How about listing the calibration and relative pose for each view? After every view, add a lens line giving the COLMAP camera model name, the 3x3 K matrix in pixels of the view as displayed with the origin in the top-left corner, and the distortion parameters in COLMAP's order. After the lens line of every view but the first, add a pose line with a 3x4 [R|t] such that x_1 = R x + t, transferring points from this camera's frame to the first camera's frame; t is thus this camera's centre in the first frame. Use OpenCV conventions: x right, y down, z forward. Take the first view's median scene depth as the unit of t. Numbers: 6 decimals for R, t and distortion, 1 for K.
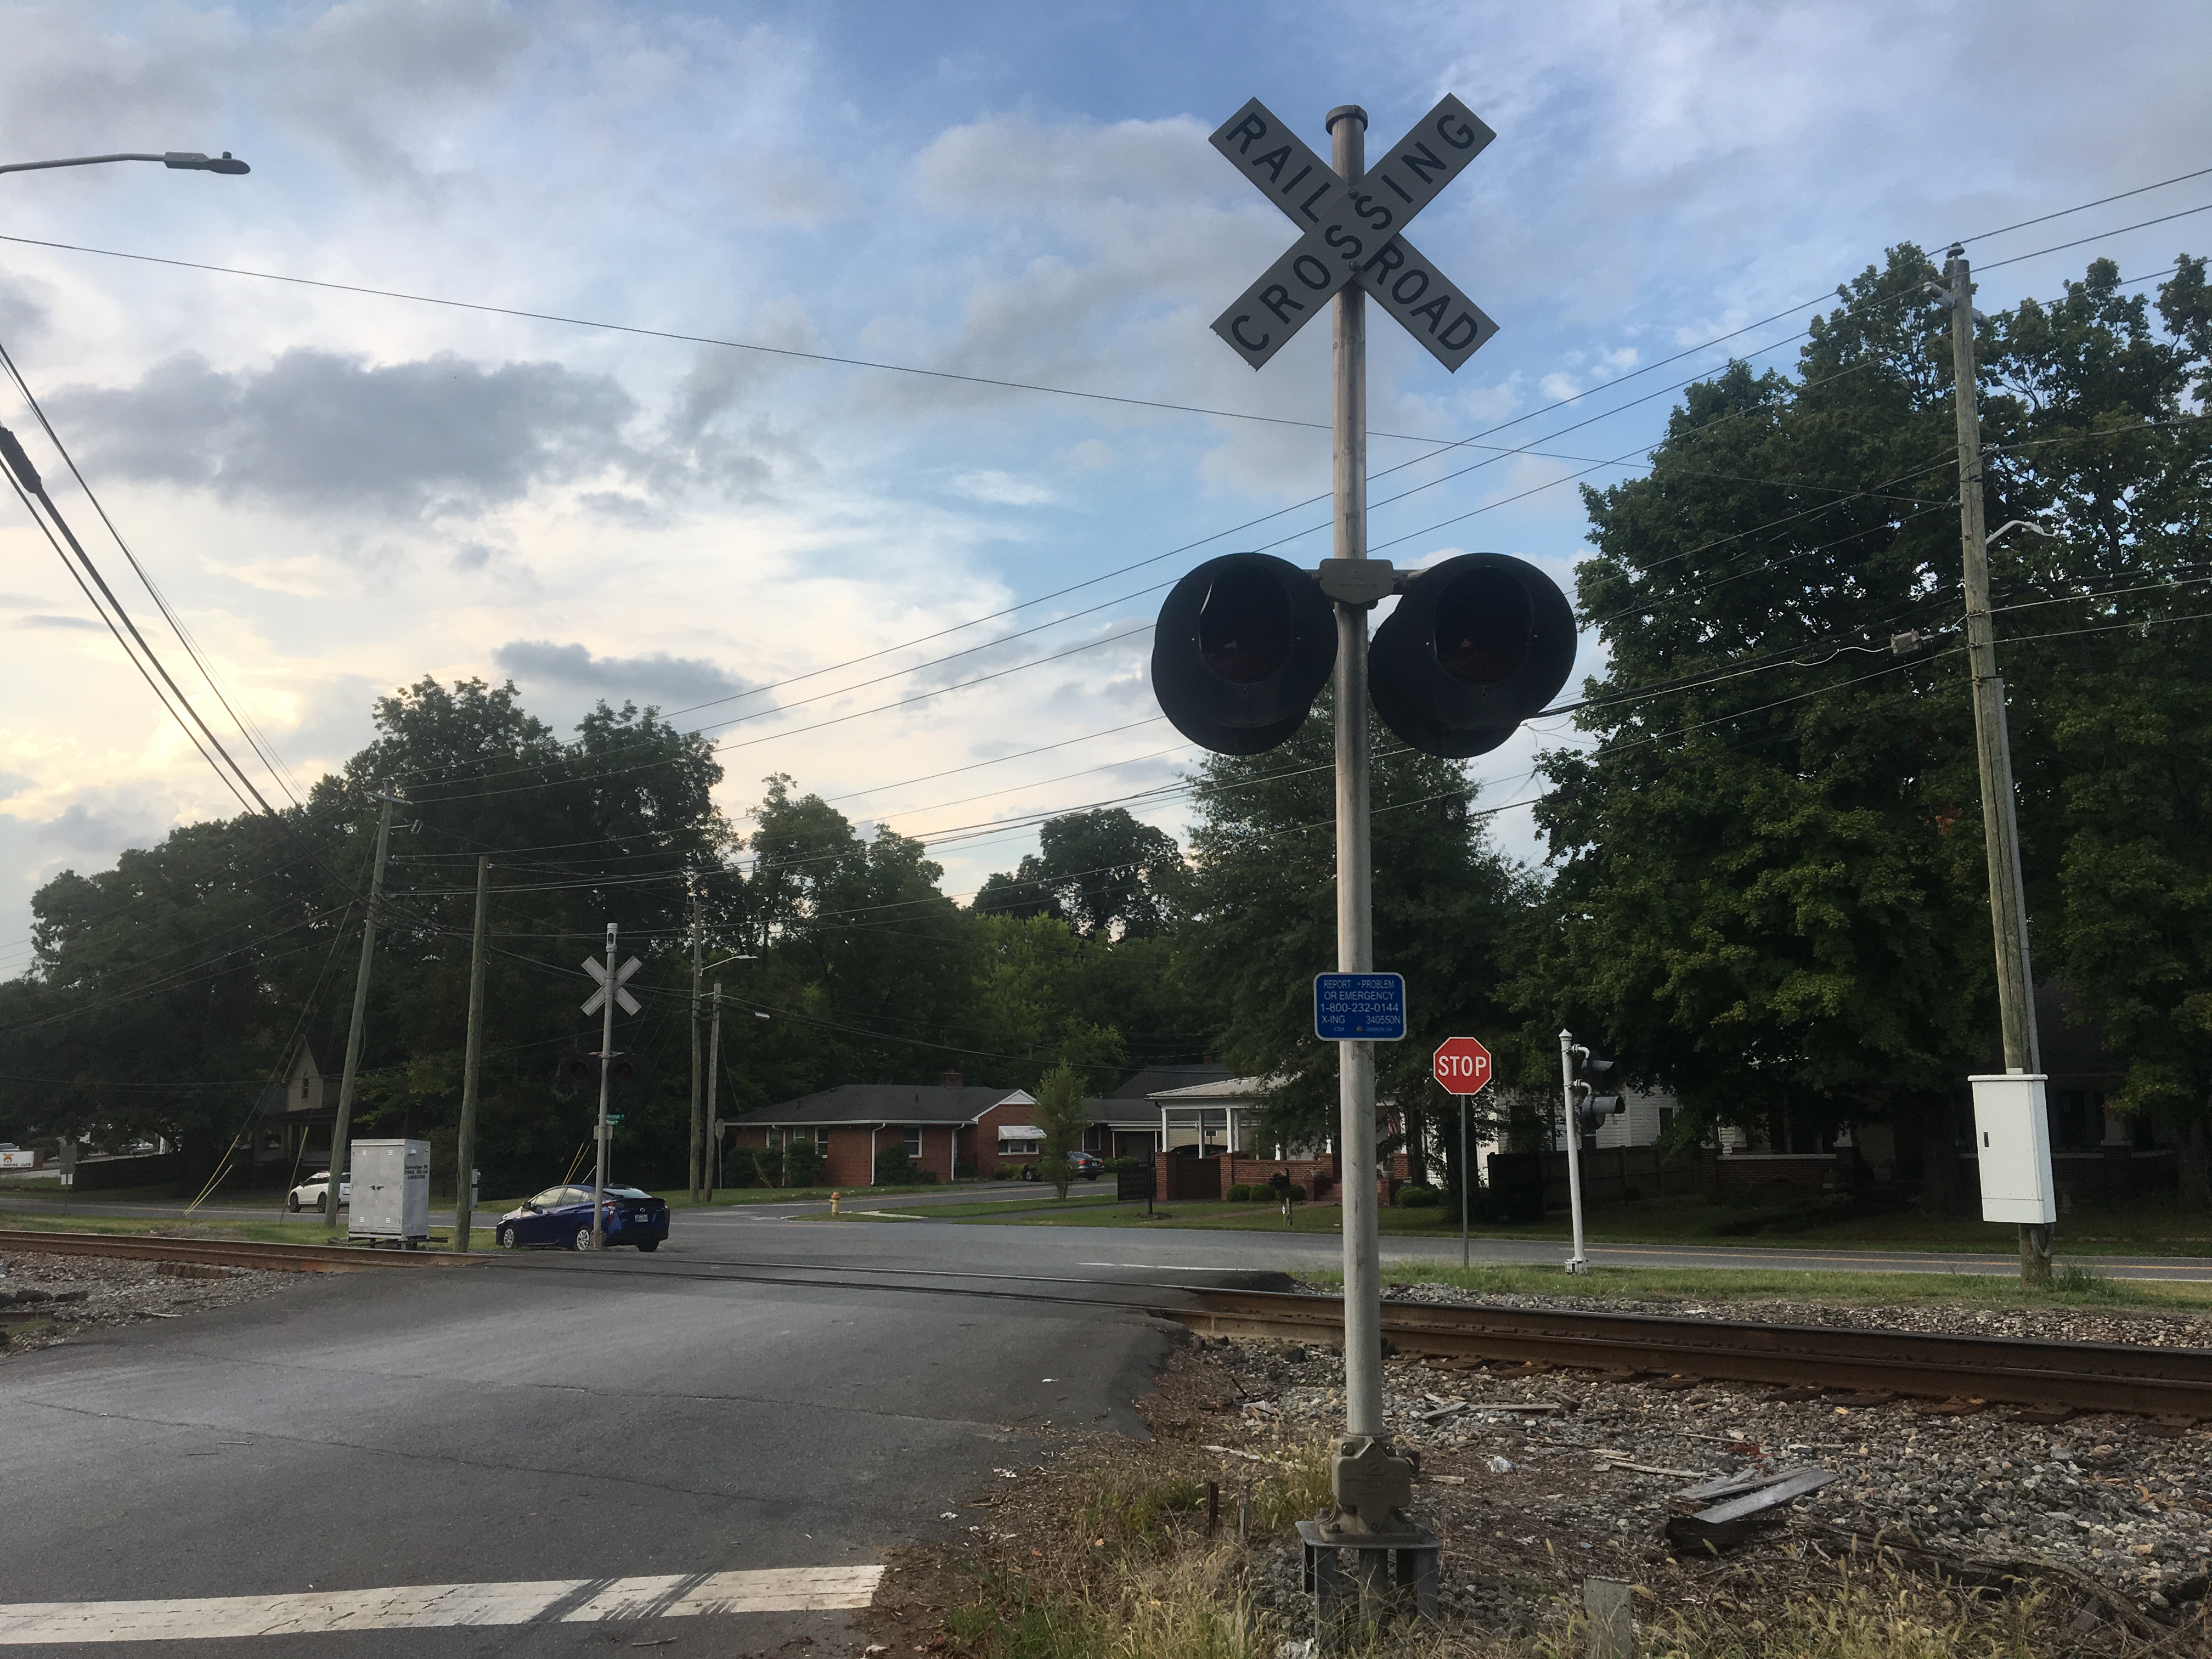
lens RADIAL K [[1852.4, 0, 1092.8], [0, 1852.4, 827.7], [0, 0, 1]] dist [0.066211, -0.098643]
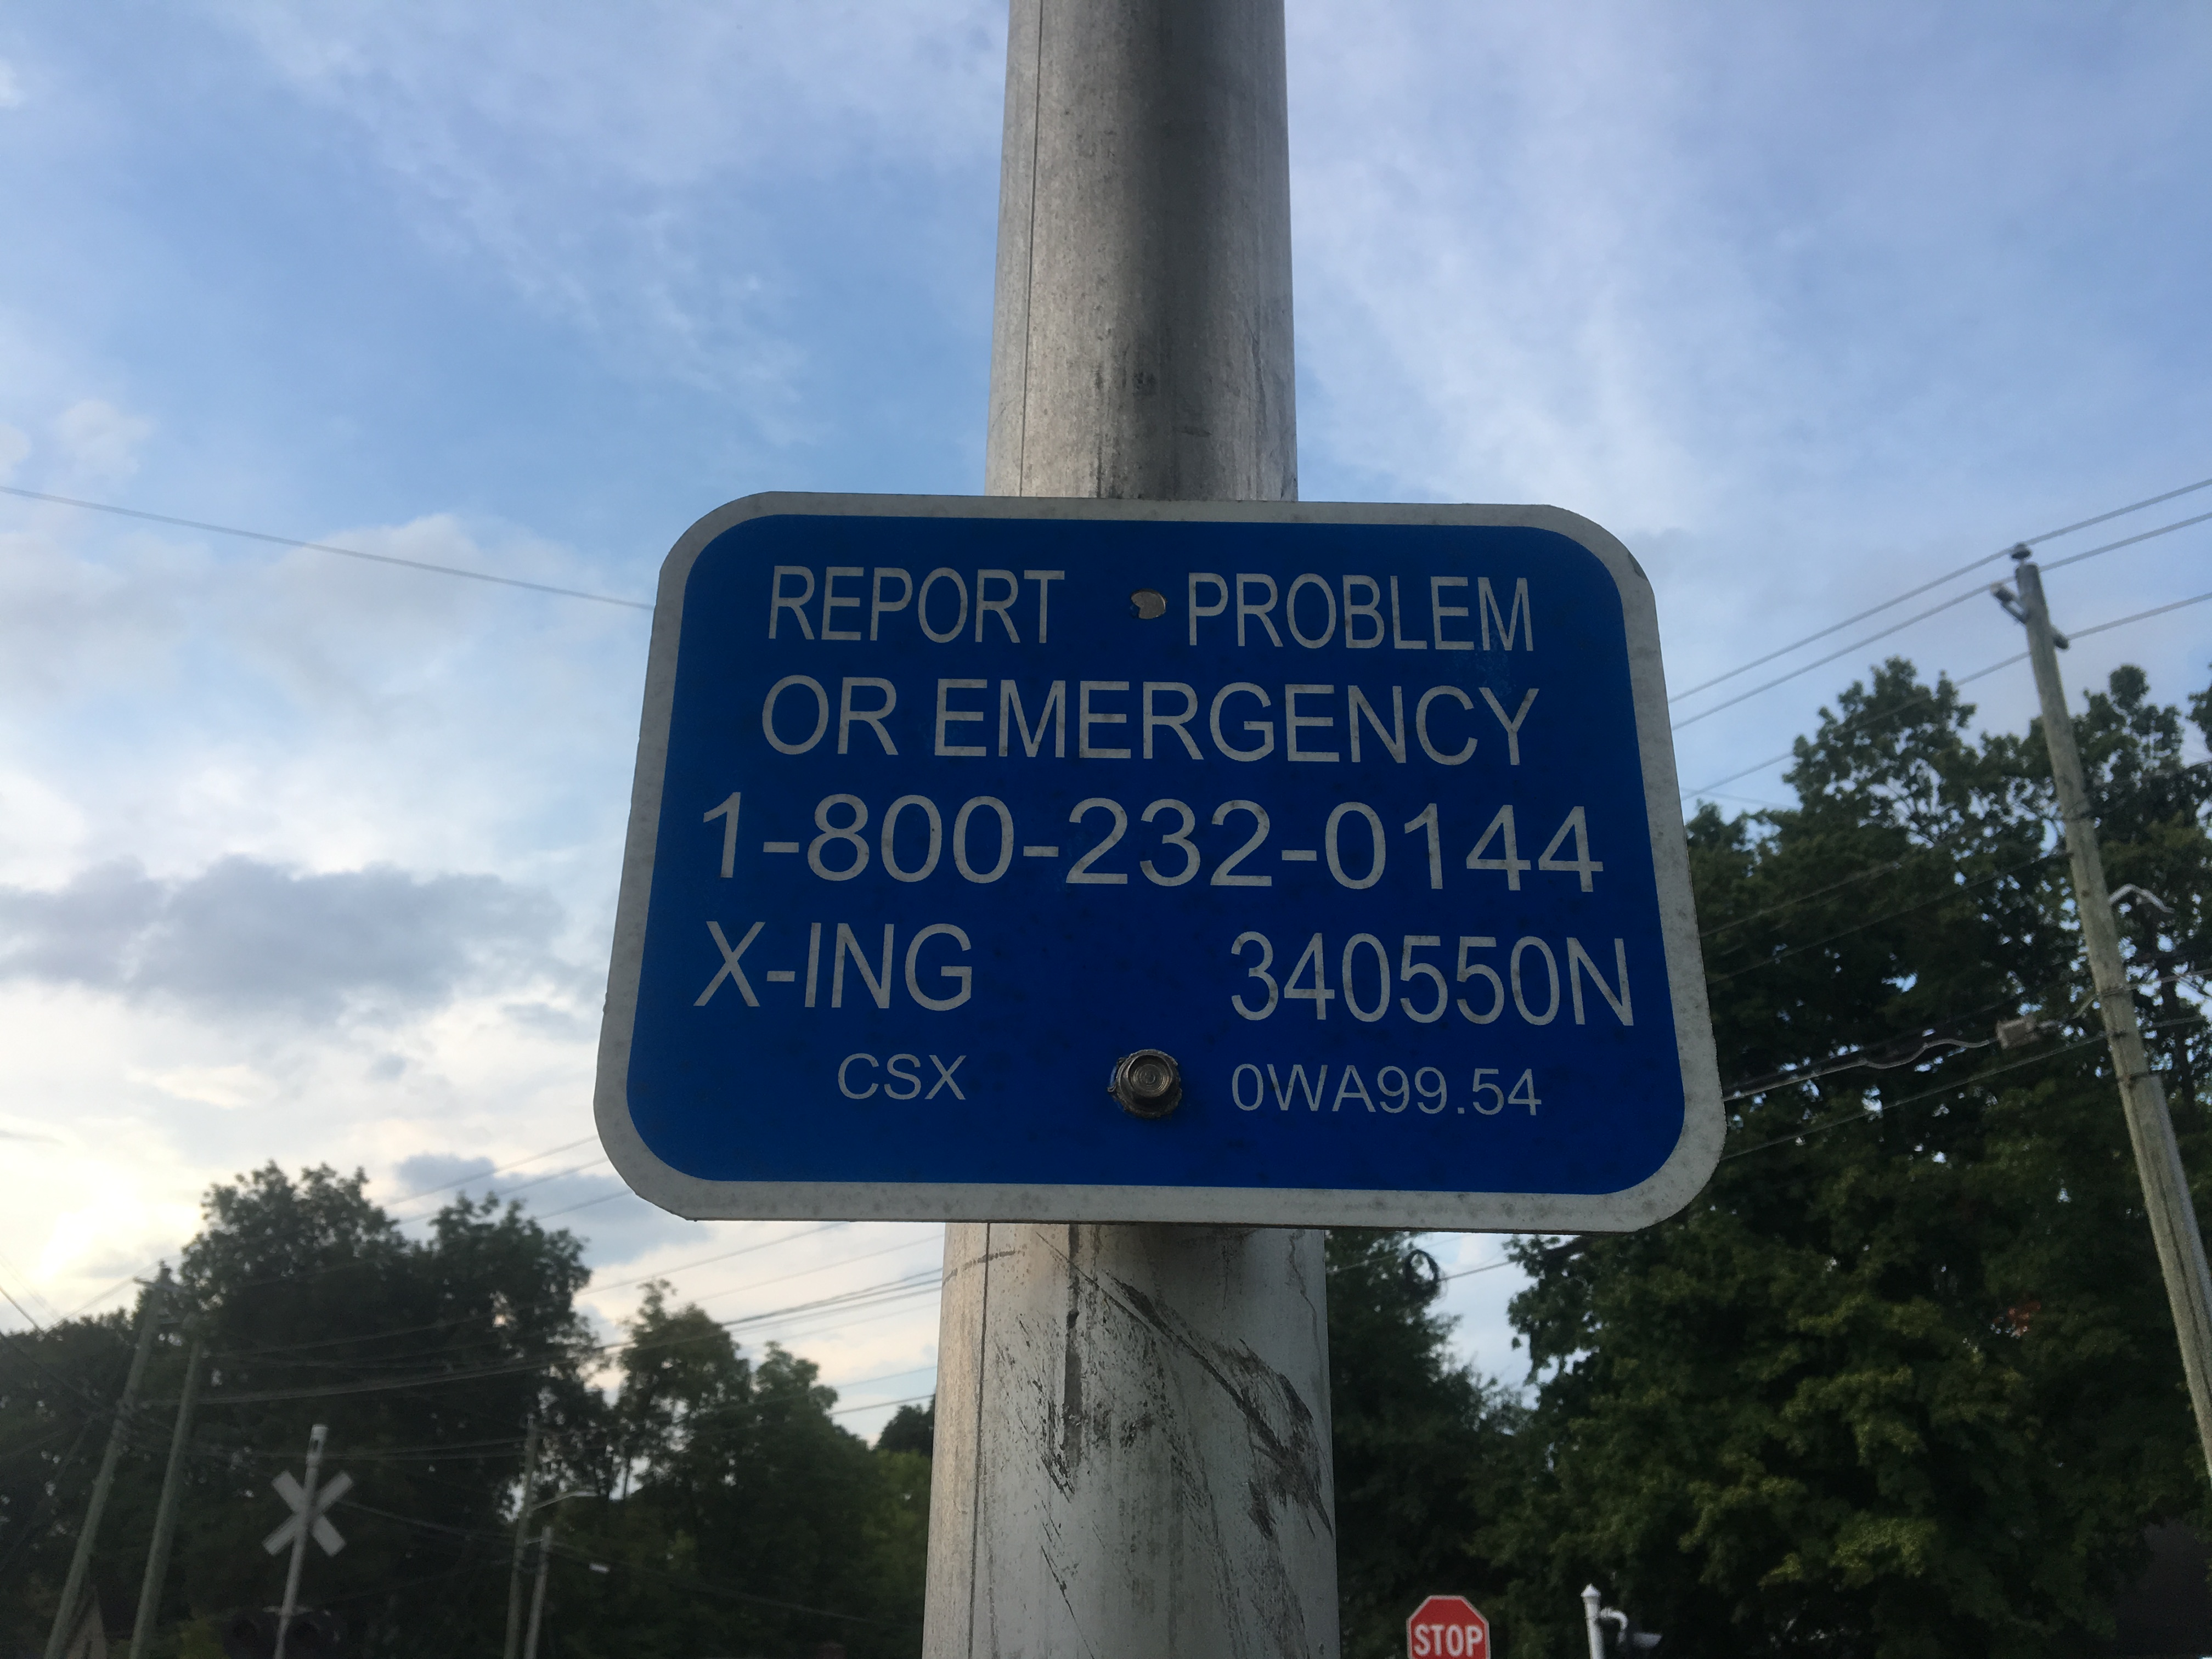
lens RADIAL K [[1852.4, 0, 1087.2], [0, 1852.4, 832.7], [0, 0, 1]] dist [0.066211, -0.098643]
pose [[0.999299, 0.022090, 0.030220, 0.010453], [-0.012930, 0.961321, -0.275128, 0.011606], [-0.035128, 0.274544, 0.960933, 0.088401]]
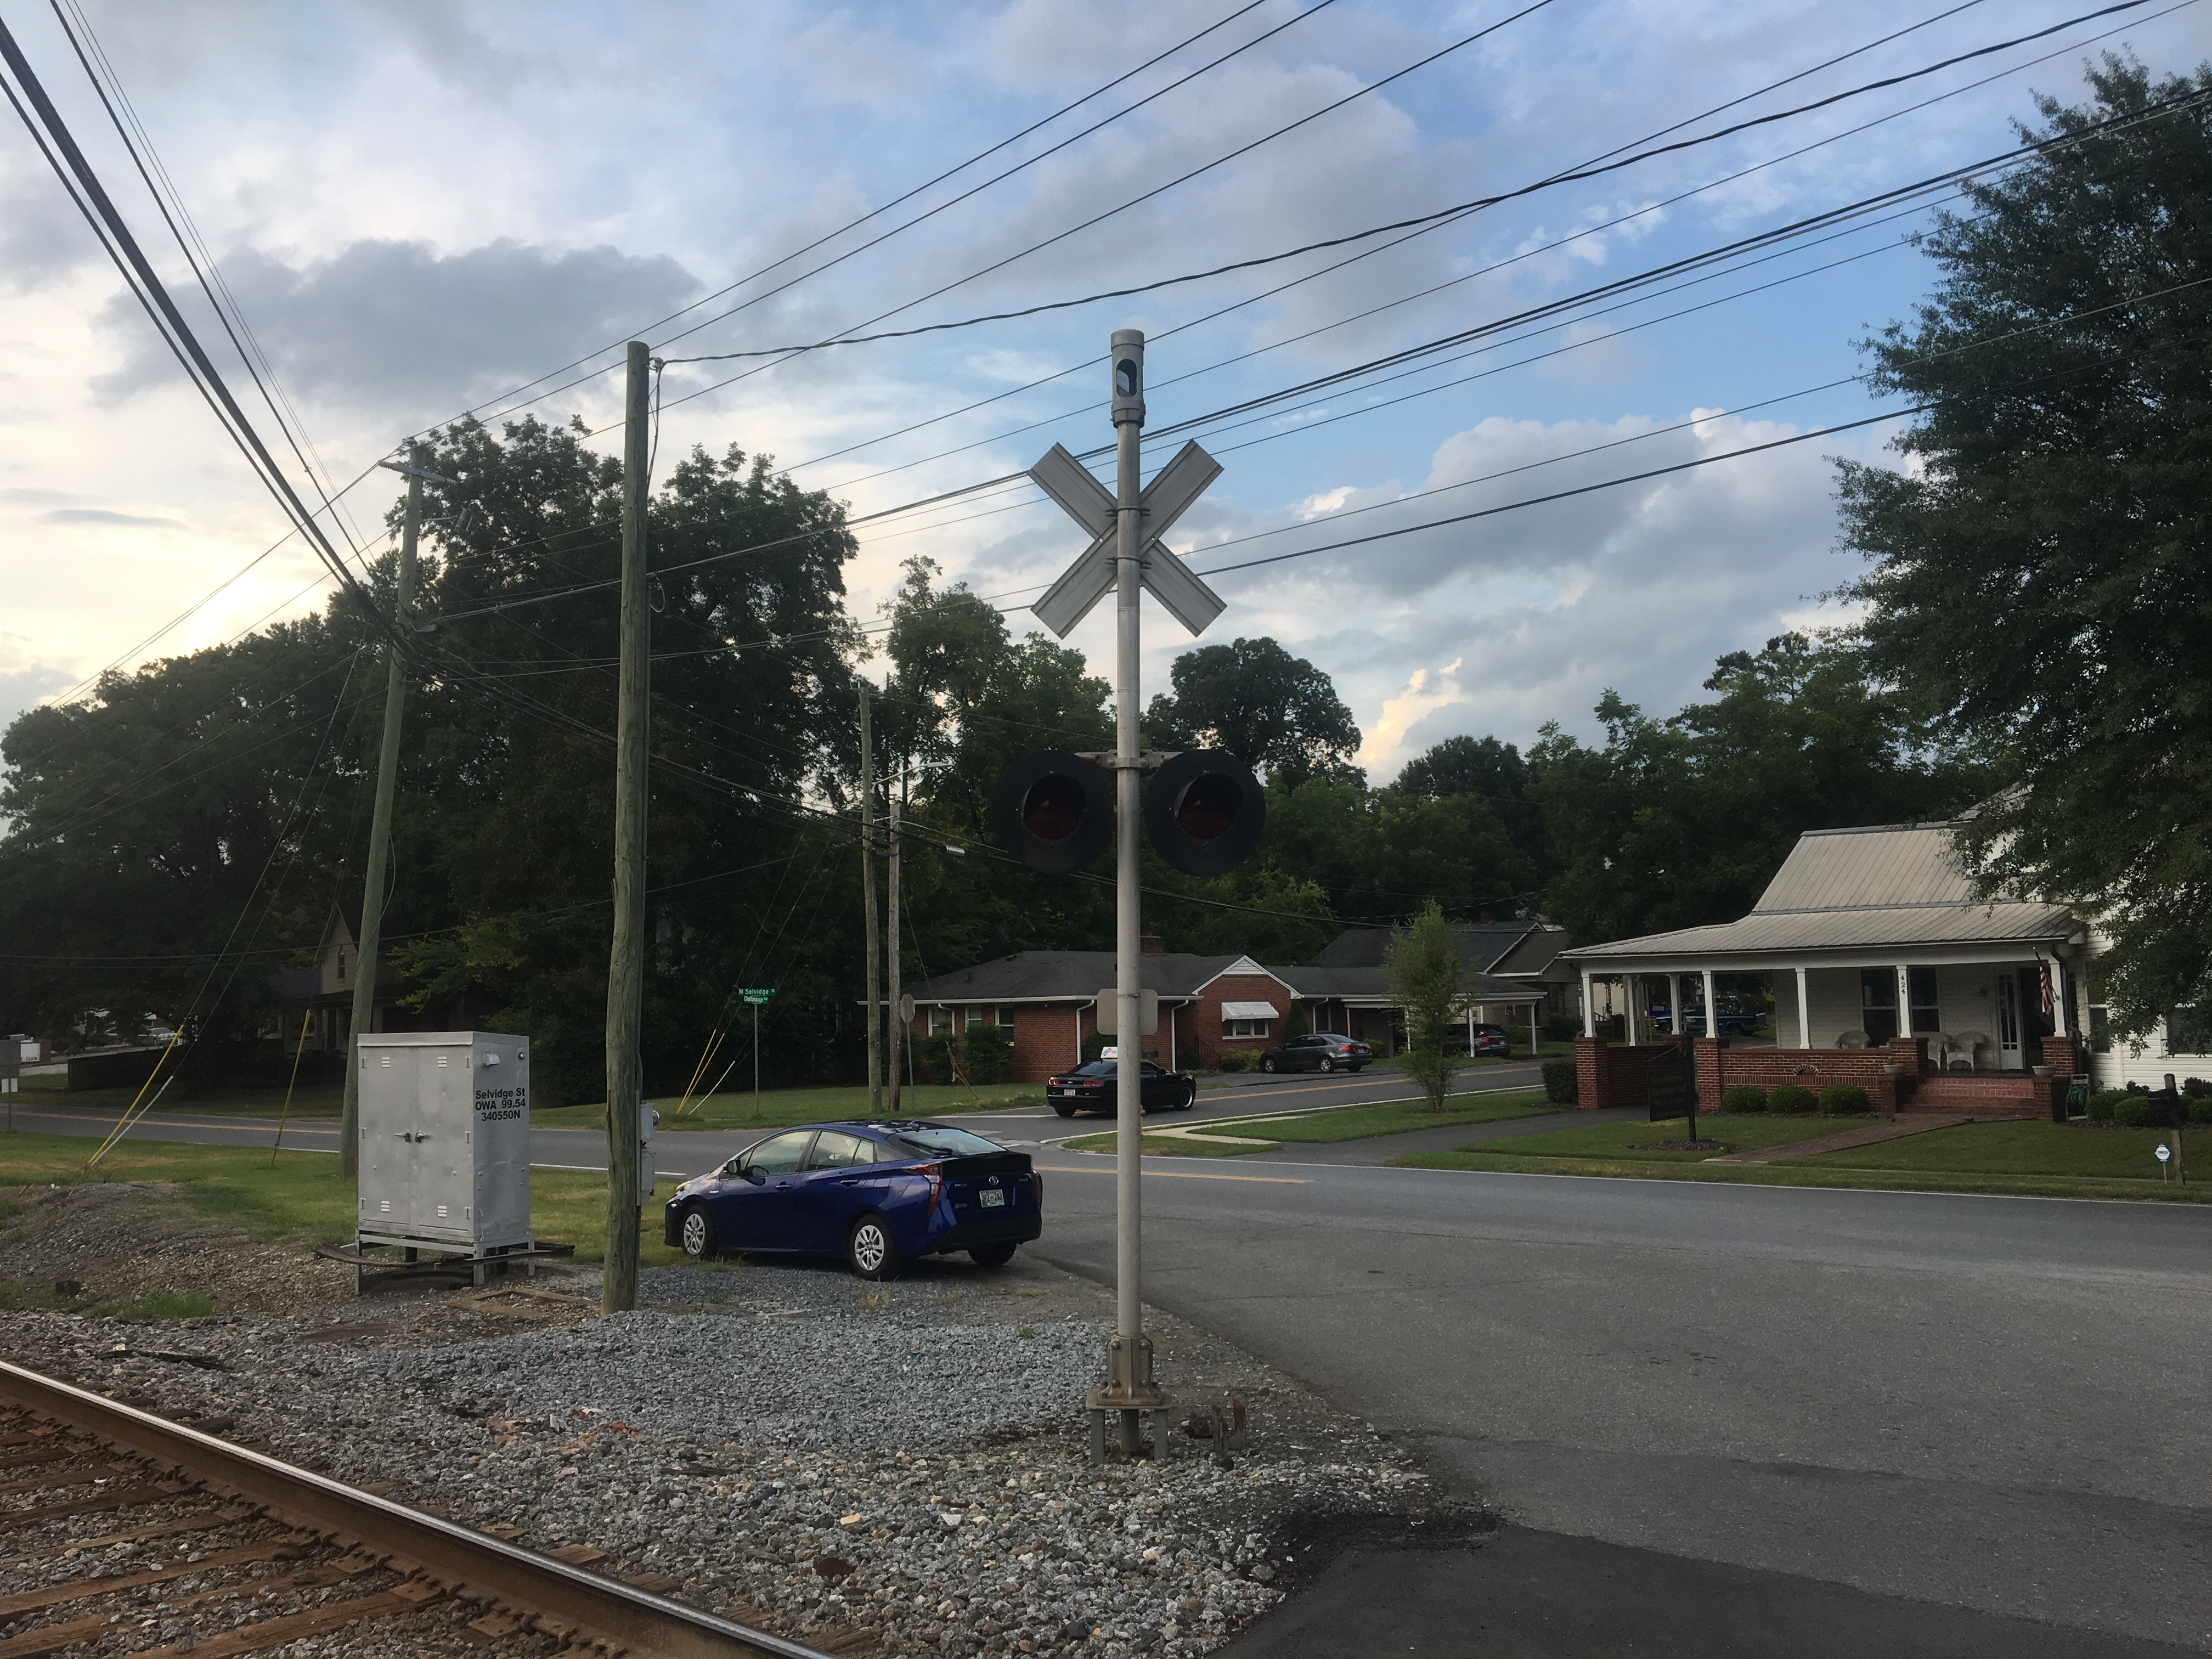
lens RADIAL K [[1852.4, 0, 1101.7], [0, 1852.4, 843.1], [0, 0, 1]] dist [0.066211, -0.098643]
pose [[0.999767, -0.013075, -0.017160, -0.112826], [0.014288, 0.997261, 0.072564, 0.049160], [0.016165, -0.072792, 0.997216, 0.301854]]
